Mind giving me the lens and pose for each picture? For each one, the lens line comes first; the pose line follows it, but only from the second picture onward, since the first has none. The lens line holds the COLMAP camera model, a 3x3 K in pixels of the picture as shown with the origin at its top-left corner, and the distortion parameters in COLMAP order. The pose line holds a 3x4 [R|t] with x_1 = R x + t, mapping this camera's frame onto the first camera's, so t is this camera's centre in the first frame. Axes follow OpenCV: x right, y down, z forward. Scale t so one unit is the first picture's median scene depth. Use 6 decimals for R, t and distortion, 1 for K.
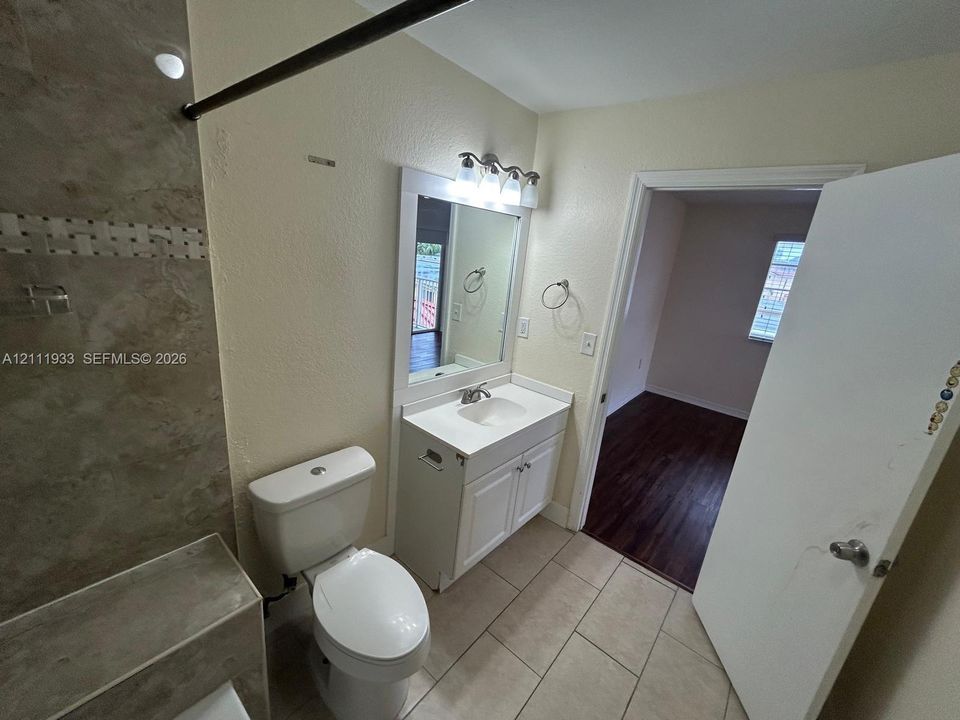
lens RADIAL K [[388.8, 0, 480.5], [0, 388.8, 360.9], [0, 0, 1]] dist [0.000108, 0.001032]
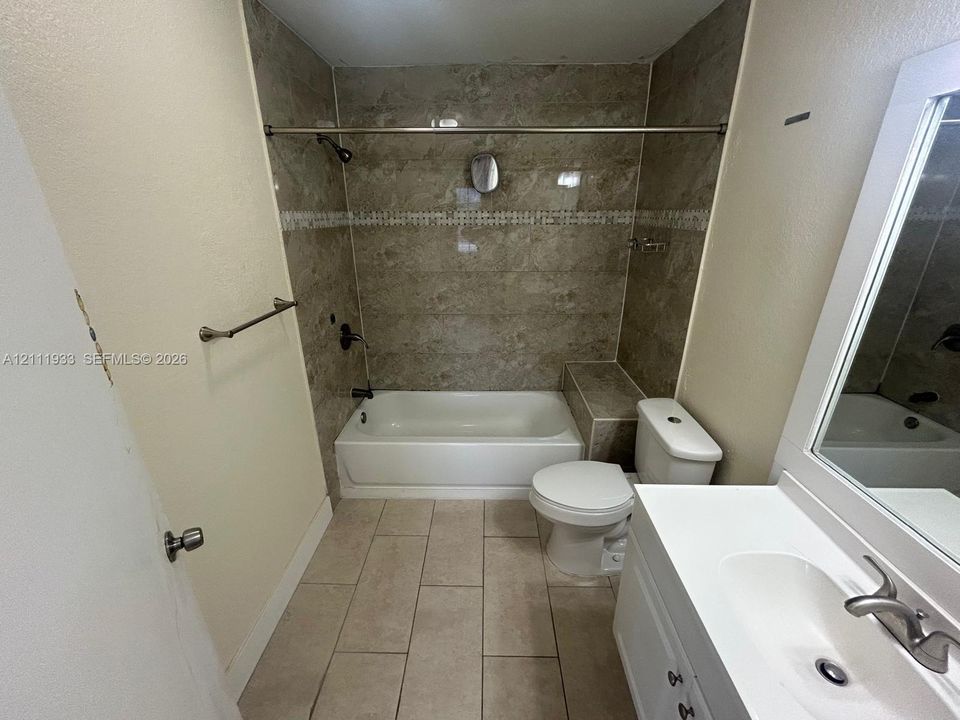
lens RADIAL K [[388.8, 0, 479.9], [0, 388.8, 355.3], [0, 0, 1]] dist [0.000108, 0.001032]
pose [[-0.770313, 0.141760, -0.621709, 0.703802], [-0.240279, 0.838582, 0.488923, -0.296515], [0.590663, 0.526008, -0.611909, 1.280253]]
